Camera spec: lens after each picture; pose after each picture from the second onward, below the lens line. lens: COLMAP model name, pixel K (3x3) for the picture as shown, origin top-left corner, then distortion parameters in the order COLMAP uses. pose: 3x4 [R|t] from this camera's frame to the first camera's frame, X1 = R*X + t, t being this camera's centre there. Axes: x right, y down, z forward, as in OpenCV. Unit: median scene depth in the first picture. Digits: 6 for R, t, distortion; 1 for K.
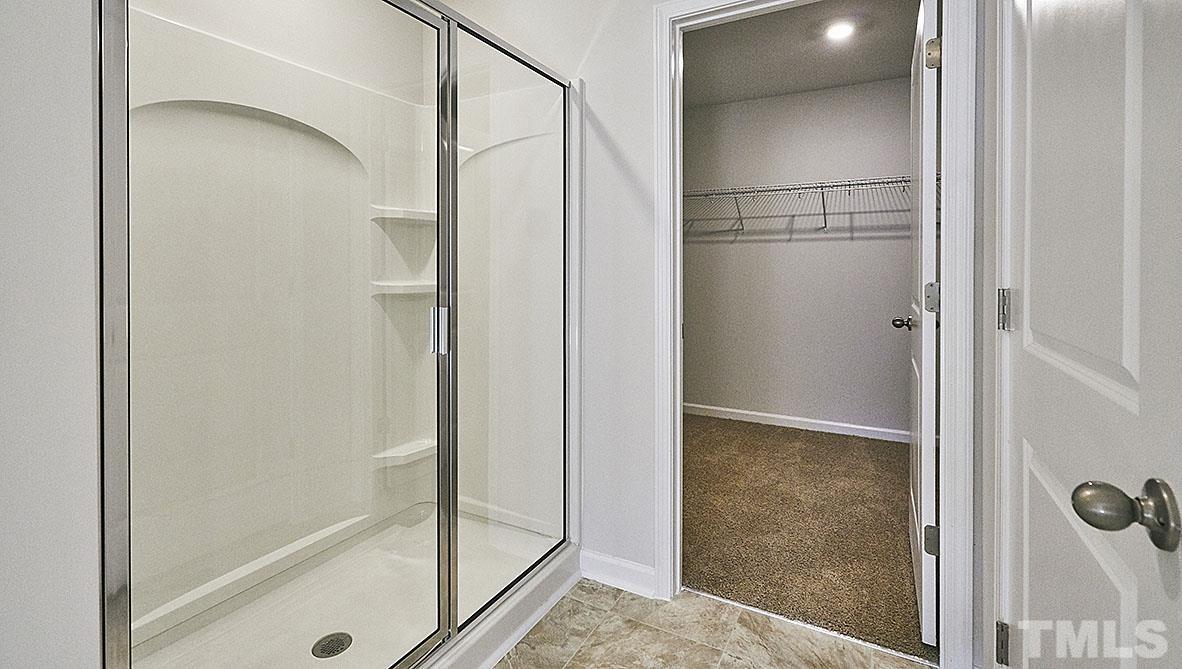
lens RADIAL K [[524.2, 0, 590.2], [0, 524.2, 270.1], [0, 0, 1]] dist [-0.000312, -0.000066]
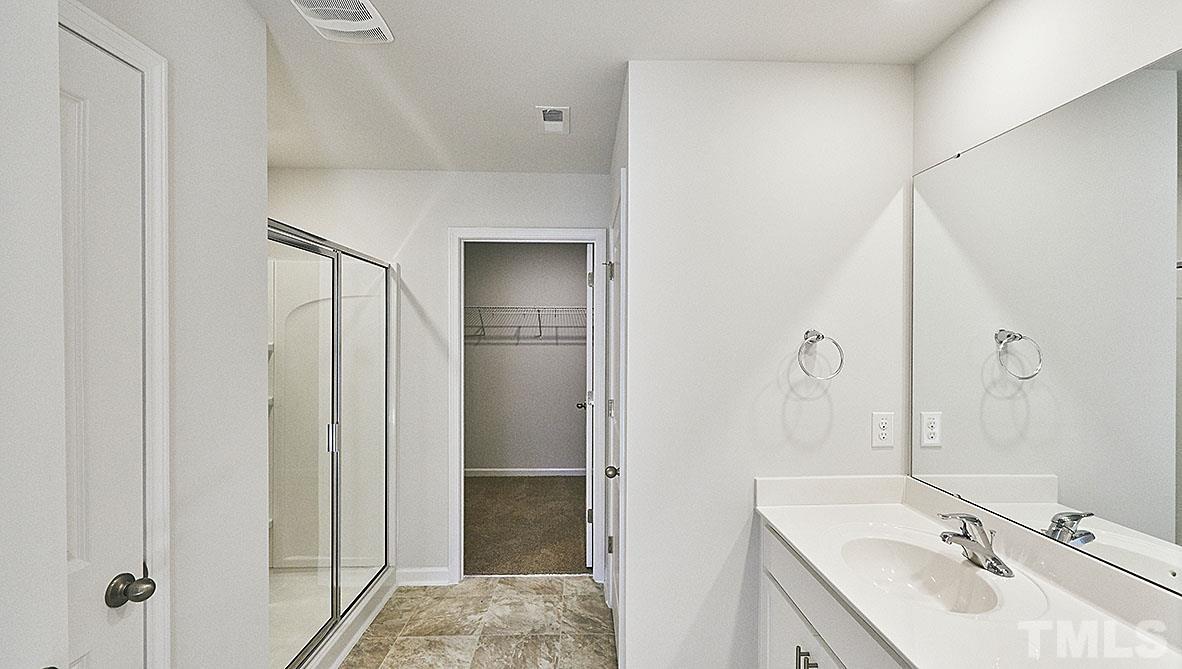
lens RADIAL K [[527.6, 0, 601.8], [0, 527.6, 342.2], [0, 0, 1]] dist [-0.000315, -0.000041]
pose [[0.854831, -0.003541, 0.518894, -0.306970], [-0.003904, 0.999905, 0.013256, -0.155243], [-0.518892, -0.013358, 0.854736, -0.627913]]
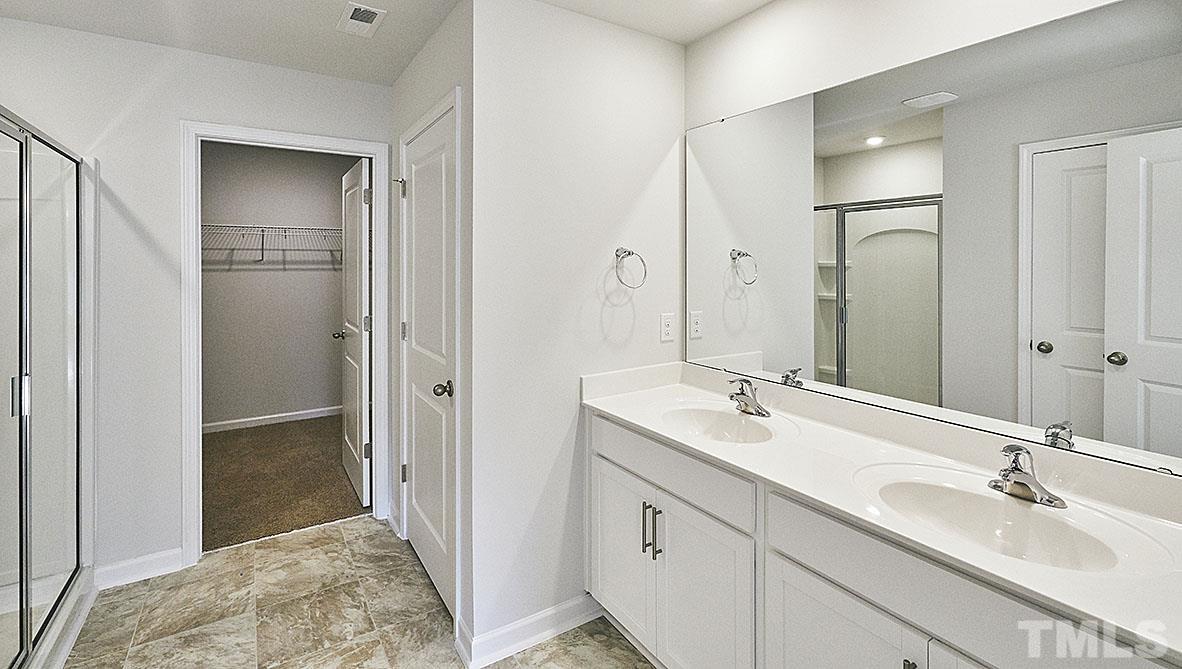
lens RADIAL K [[524.2, 0, 590.2], [0, 524.2, 270.1], [0, 0, 1]] dist [-0.000312, -0.000066]
pose [[0.469229, -0.008737, 0.883033, -0.521177], [0.000175, 0.999952, 0.009801, -0.130054], [-0.883077, -0.004444, 0.469208, -0.489823]]
